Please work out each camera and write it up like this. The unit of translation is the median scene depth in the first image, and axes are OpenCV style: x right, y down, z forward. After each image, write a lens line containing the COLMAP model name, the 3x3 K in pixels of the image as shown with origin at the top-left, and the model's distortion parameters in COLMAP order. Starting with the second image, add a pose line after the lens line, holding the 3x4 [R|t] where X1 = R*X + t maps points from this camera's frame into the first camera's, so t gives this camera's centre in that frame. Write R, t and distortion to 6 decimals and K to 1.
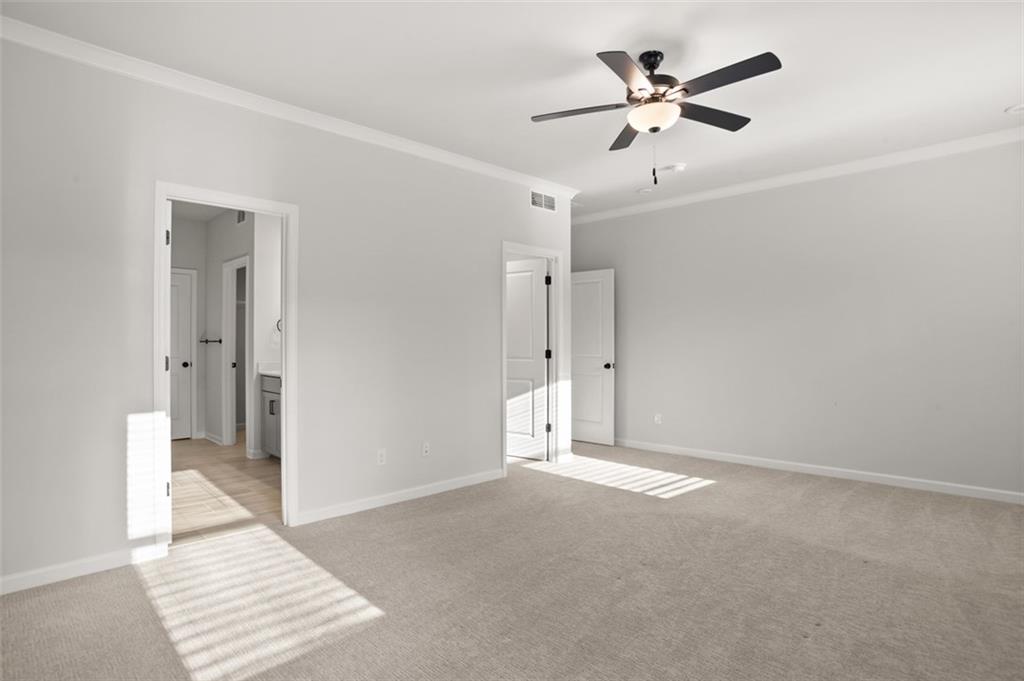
lens RADIAL K [[531.1, 0, 512.6], [0, 531.1, 339.3], [0, 0, 1]] dist [-0.028862, 0.001128]
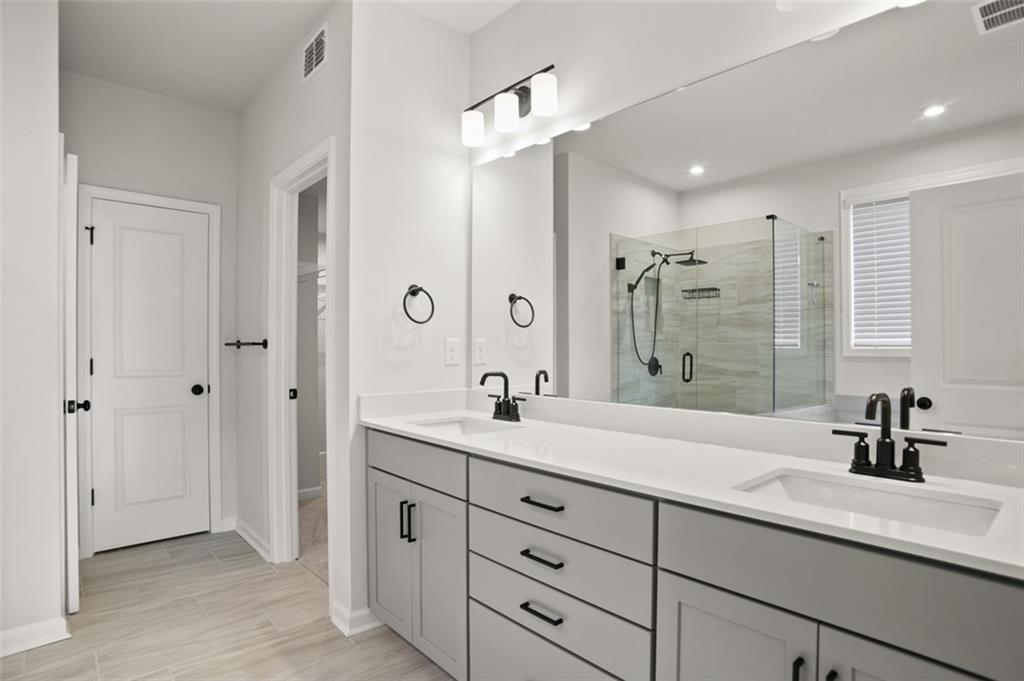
lens RADIAL K [[531.1, 0, 511.5], [0, 531.1, 347.5], [0, 0, 1]] dist [-0.028862, 0.001128]
pose [[0.998516, 0.001605, -0.054429, -0.304443], [-0.000910, 0.999918, 0.012784, 0.000505], [0.054445, -0.012716, 0.998436, 0.530476]]
